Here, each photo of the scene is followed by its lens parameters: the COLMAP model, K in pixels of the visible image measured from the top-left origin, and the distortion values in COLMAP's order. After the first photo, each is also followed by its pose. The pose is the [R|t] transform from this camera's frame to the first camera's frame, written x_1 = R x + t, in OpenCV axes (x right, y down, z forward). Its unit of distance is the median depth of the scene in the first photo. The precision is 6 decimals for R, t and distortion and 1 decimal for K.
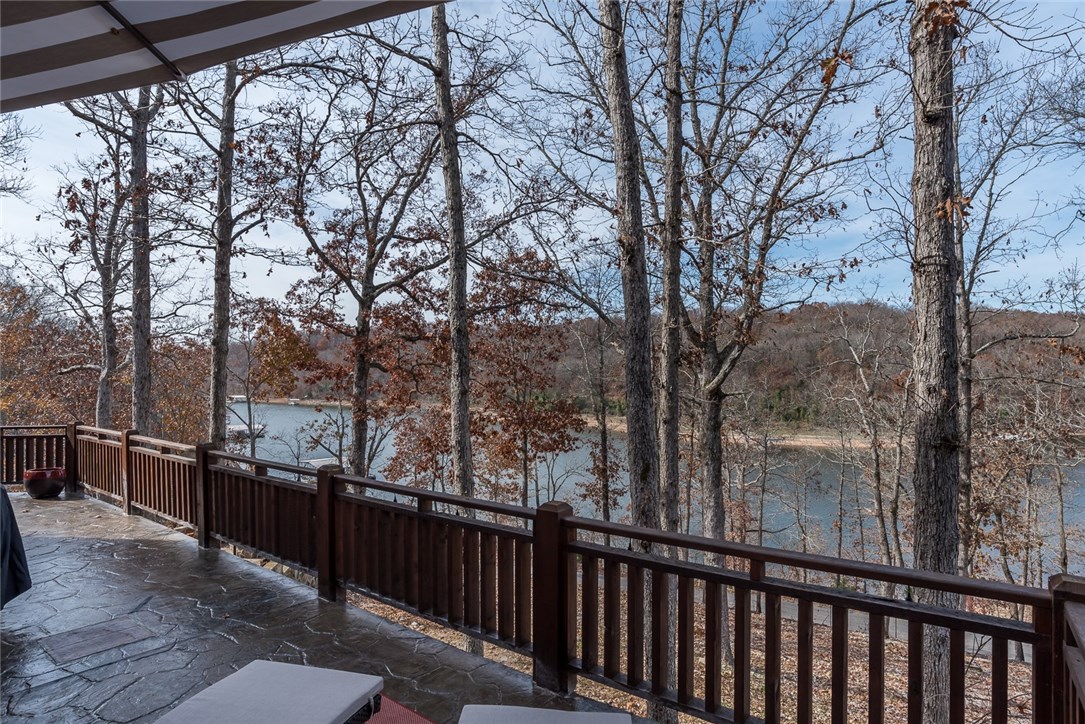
lens RADIAL K [[646.3, 0, 542.5], [0, 646.3, 362.0], [0, 0, 1]] dist [-0.053473, 0.004515]
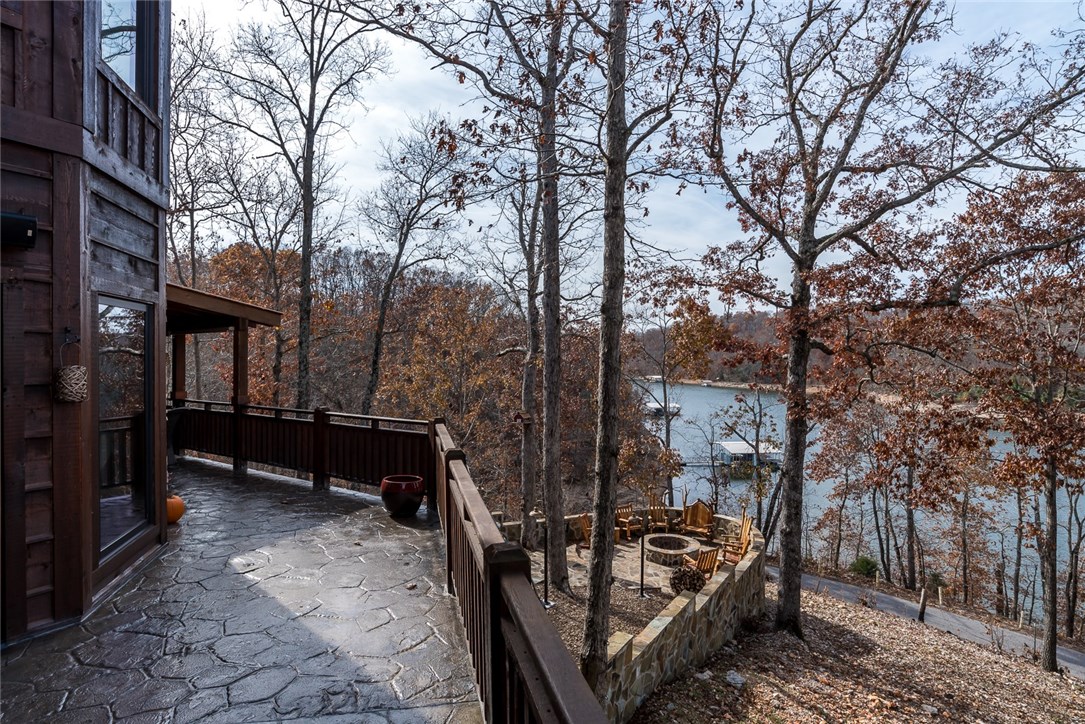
lens RADIAL K [[646.3, 0, 542.5], [0, 646.3, 362.0], [0, 0, 1]] dist [-0.053473, 0.004515]
pose [[0.814132, 0.010440, -0.580587, -0.086565], [0.004954, 0.999677, 0.024924, 0.003956], [0.580659, -0.023168, 0.813817, 0.206499]]
